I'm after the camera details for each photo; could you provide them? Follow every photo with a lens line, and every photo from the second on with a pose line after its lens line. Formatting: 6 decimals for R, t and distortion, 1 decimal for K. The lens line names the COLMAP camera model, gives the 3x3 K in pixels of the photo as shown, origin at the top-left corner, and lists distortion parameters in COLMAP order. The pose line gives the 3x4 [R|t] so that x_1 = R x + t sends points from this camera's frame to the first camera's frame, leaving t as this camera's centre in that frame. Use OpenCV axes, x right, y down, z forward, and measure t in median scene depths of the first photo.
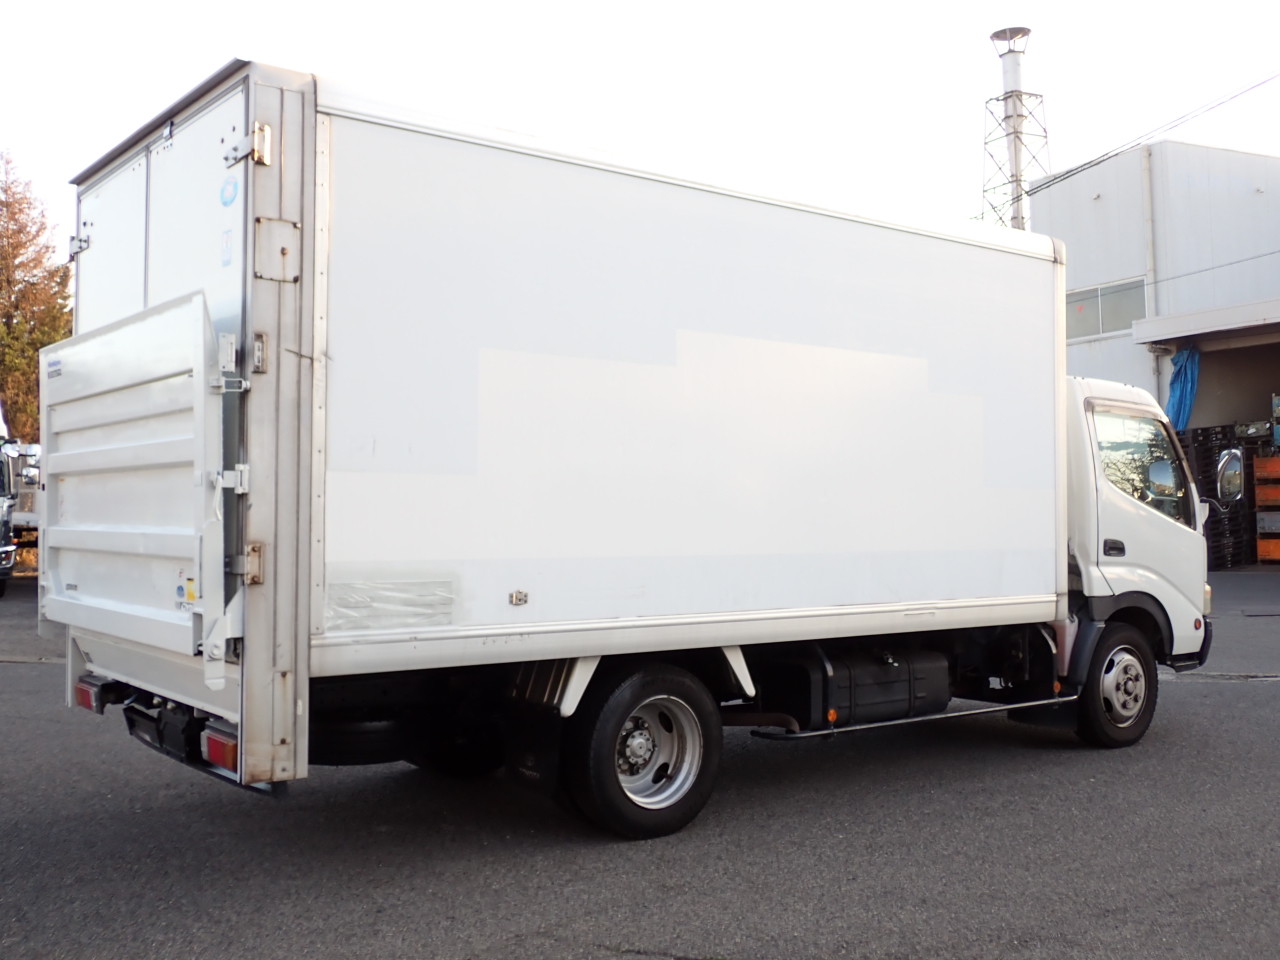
lens RADIAL K [[1322.8, 0, 640.4], [0, 1322.8, 470.6], [0, 0, 1]] dist [0.042798, 0.000000]
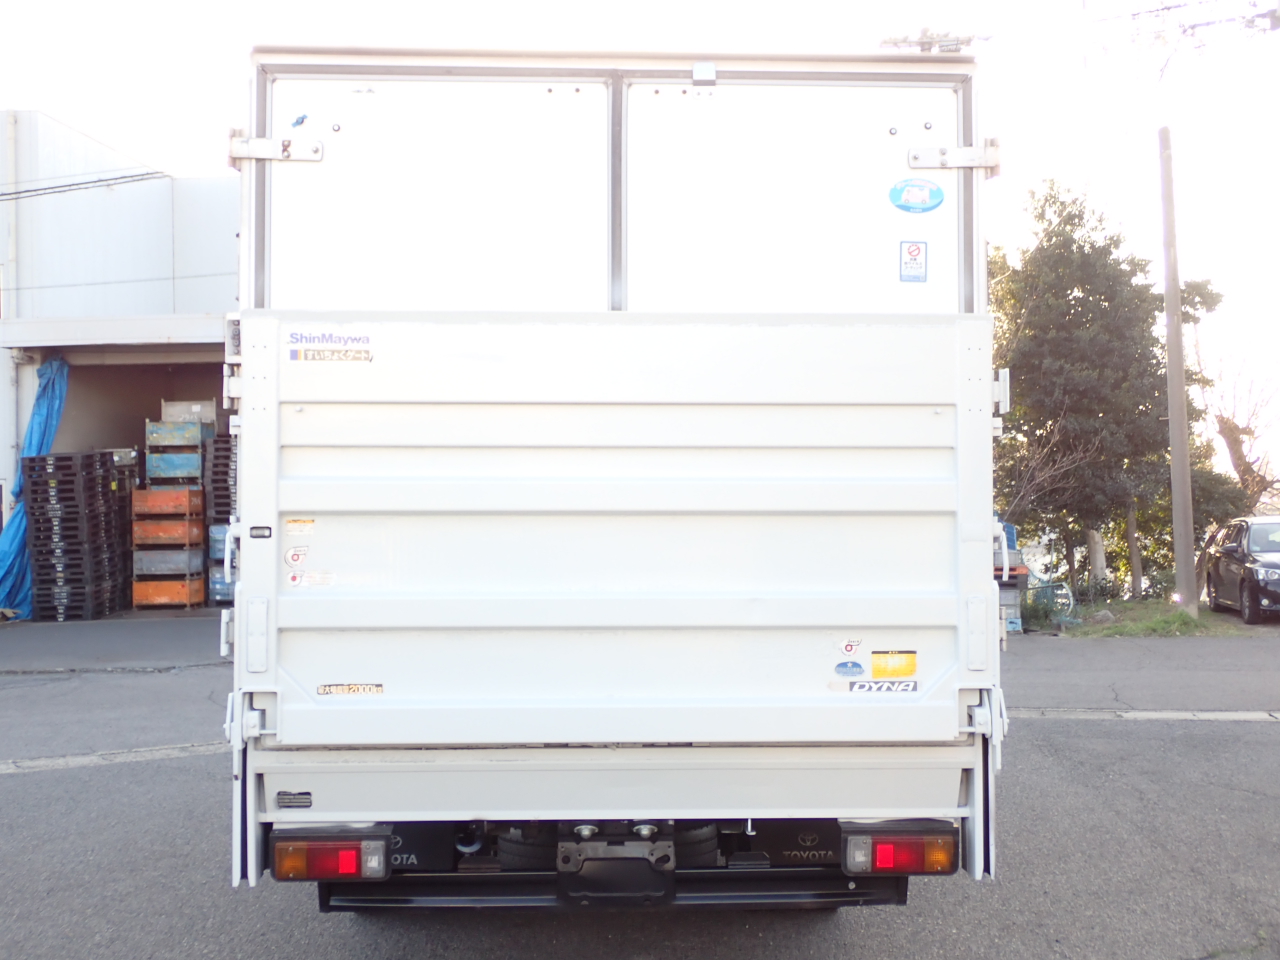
lens RADIAL K [[1638.4, 0, 637.4], [0, 1638.4, 480.0], [0, 0, 1]] dist [0.020521, 0.000000]
pose [[0.563950, 0.030231, 0.825255, -0.371565], [-0.021455, 0.999529, -0.021954, 0.000673], [-0.825530, -0.005325, 0.564333, 0.157662]]
